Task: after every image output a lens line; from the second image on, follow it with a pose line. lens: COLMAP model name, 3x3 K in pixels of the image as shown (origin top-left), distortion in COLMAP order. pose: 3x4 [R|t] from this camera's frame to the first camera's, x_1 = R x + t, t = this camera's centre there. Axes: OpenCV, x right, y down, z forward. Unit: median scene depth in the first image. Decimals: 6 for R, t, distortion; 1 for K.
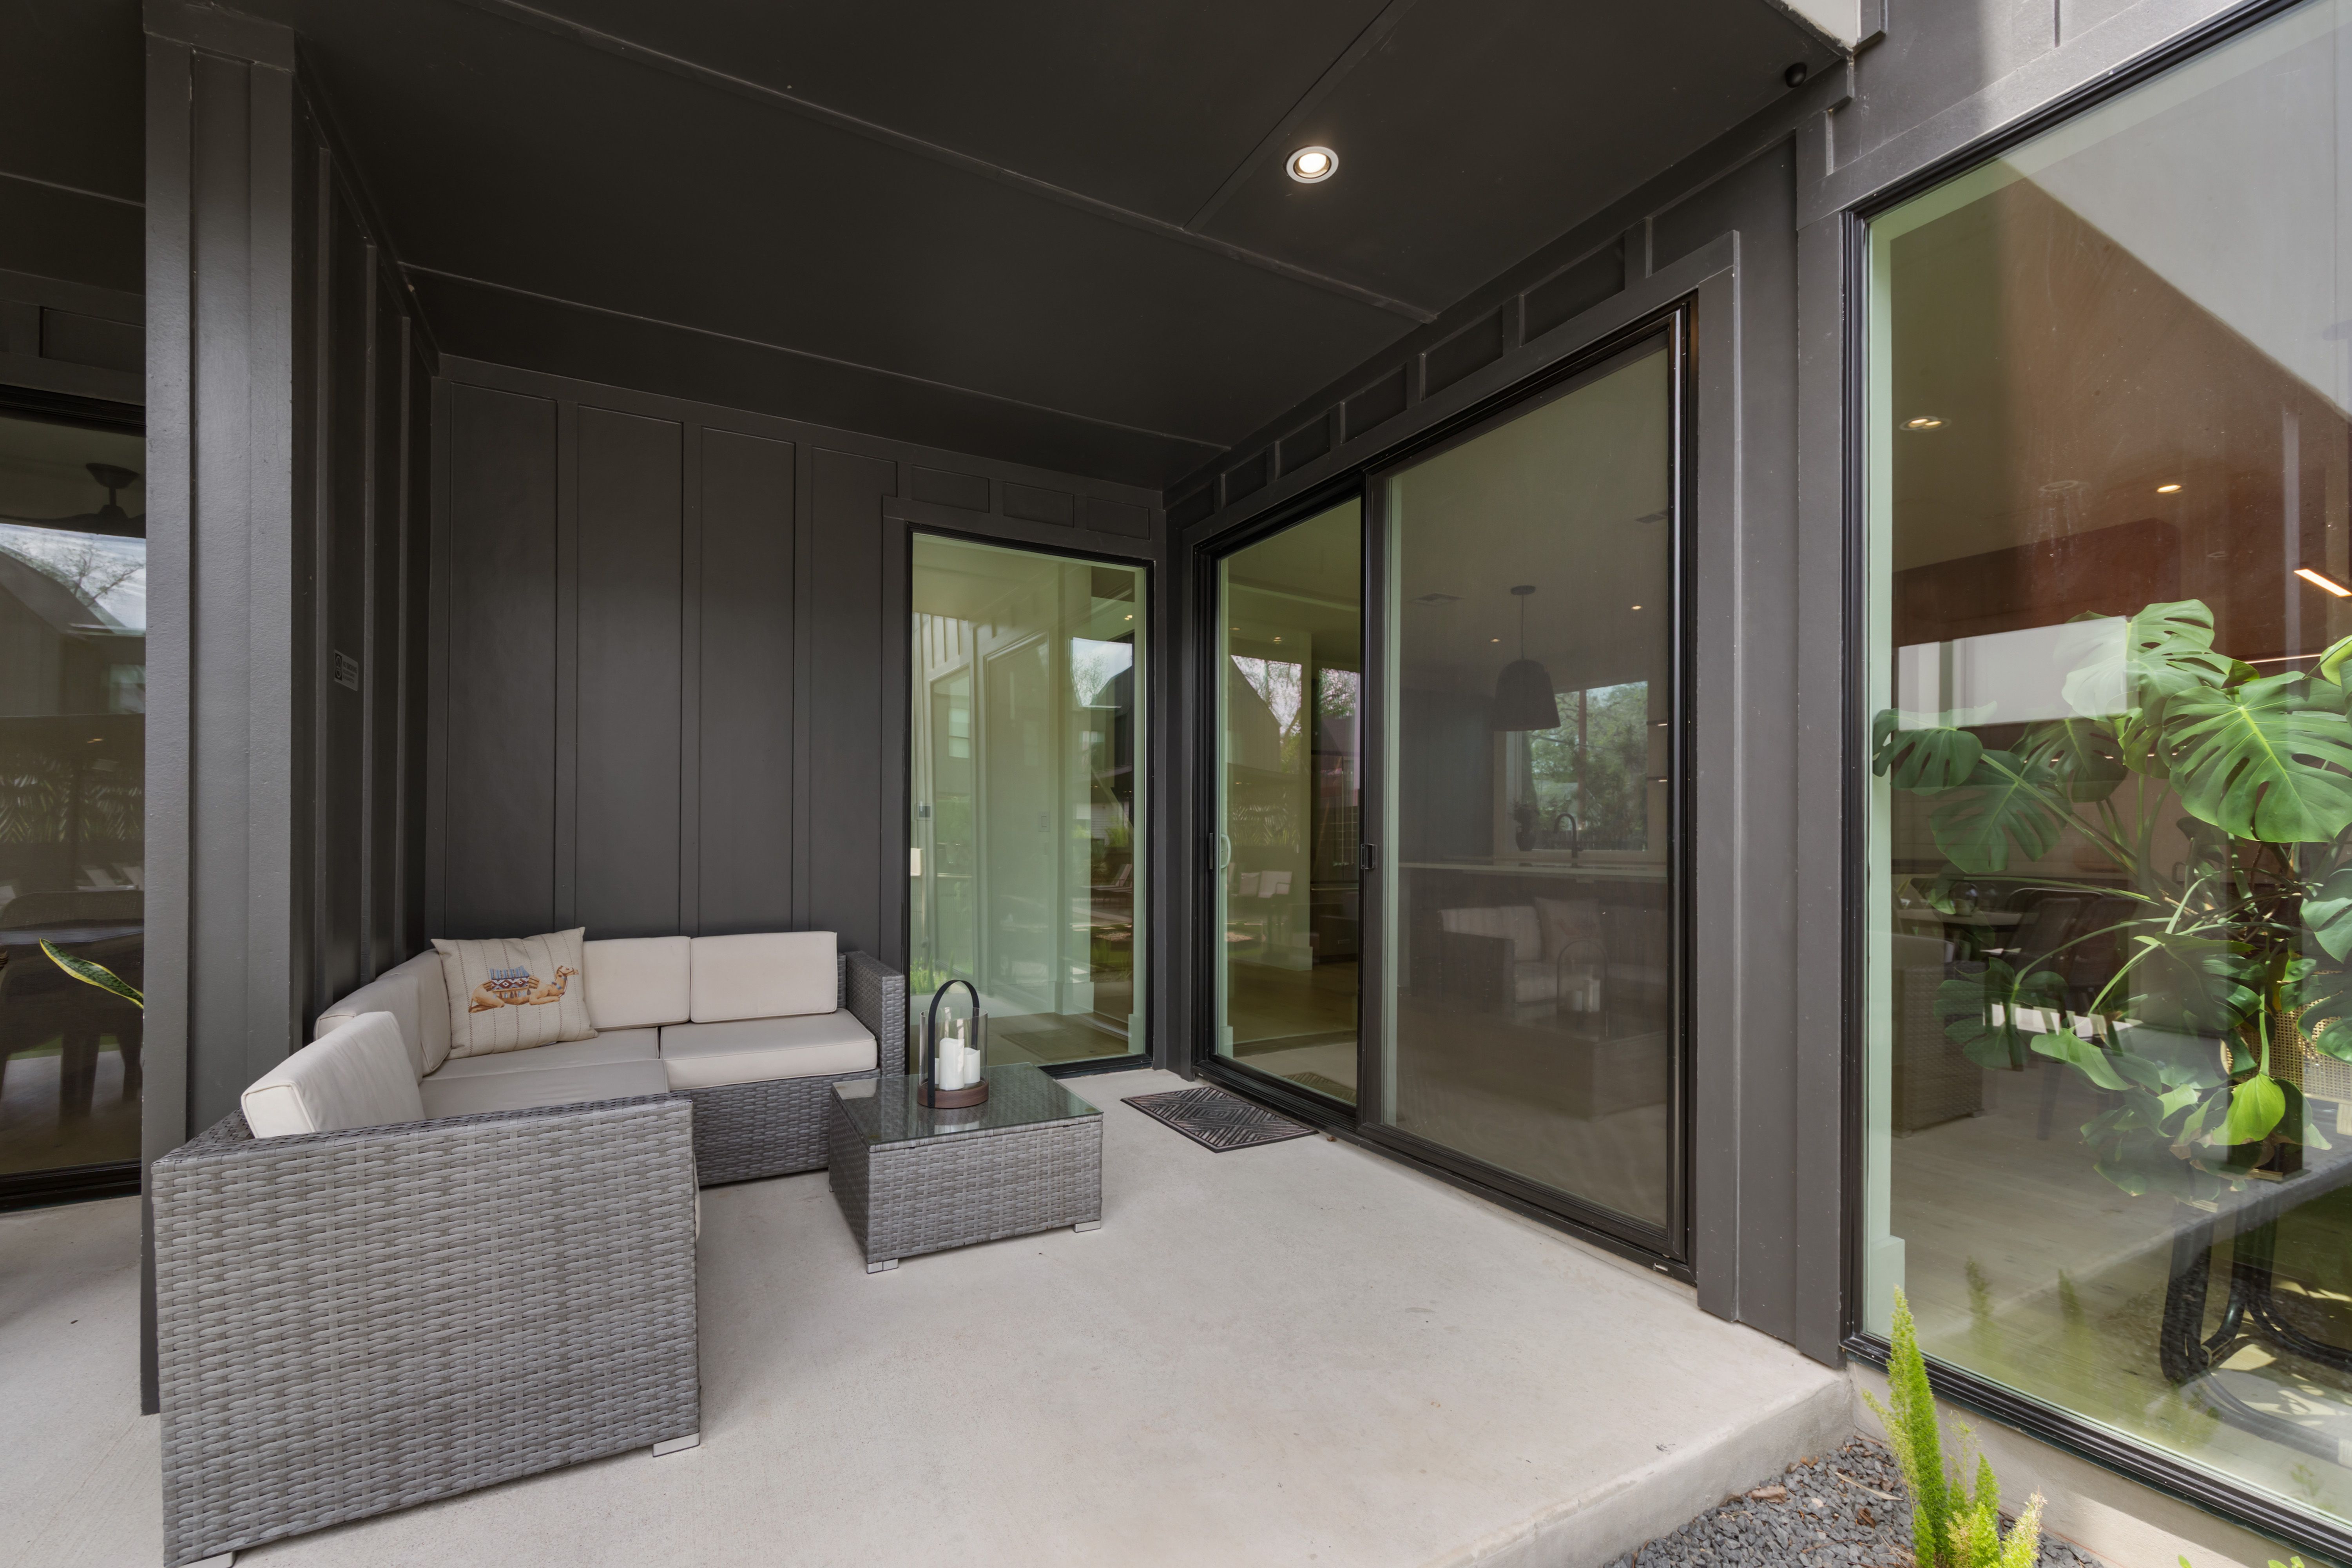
lens RADIAL K [[965.0, 0, 1174.8], [0, 965.0, 814.4], [0, 0, 1]] dist [0.000756, 0.000952]
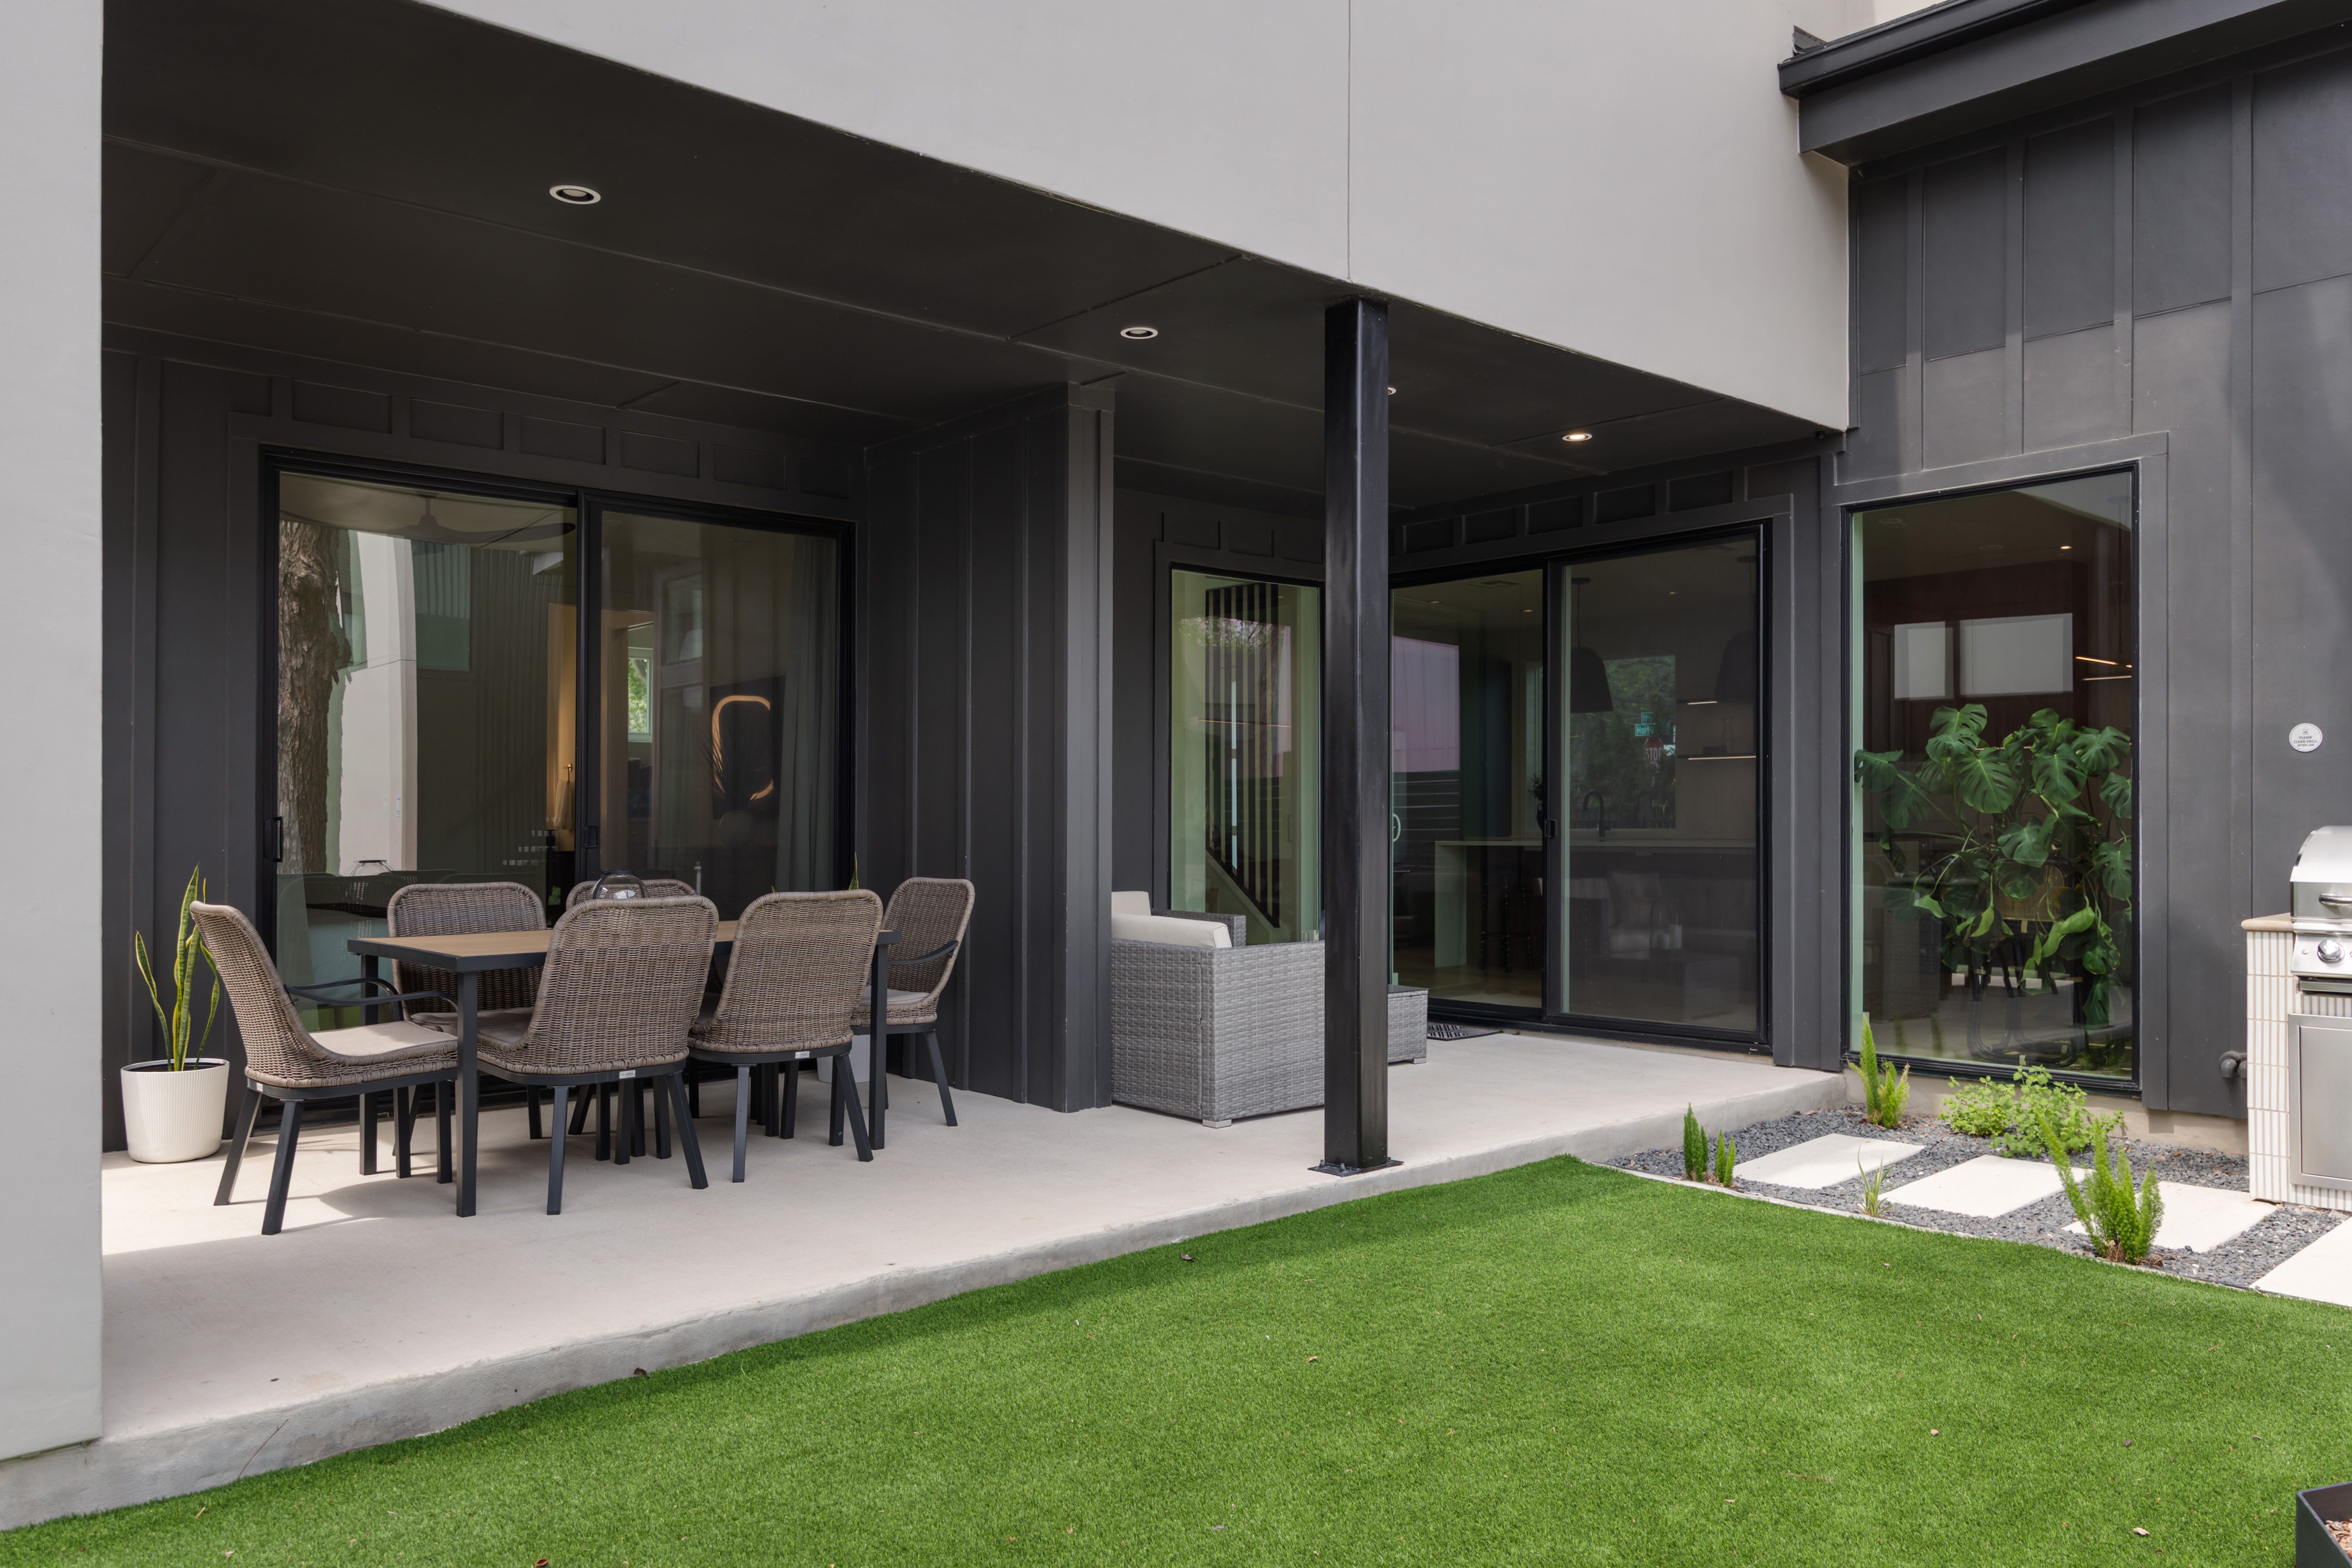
lens RADIAL K [[1735.2, 0, 1170.4], [0, 1735.2, 793.7], [0, 0, 1]] dist [0.012037, 0.001715]
pose [[0.975082, -0.004284, 0.221804, -1.371033], [0.002811, 0.999972, 0.006960, -0.043465], [-0.221827, -0.006163, 0.975067, -2.065906]]
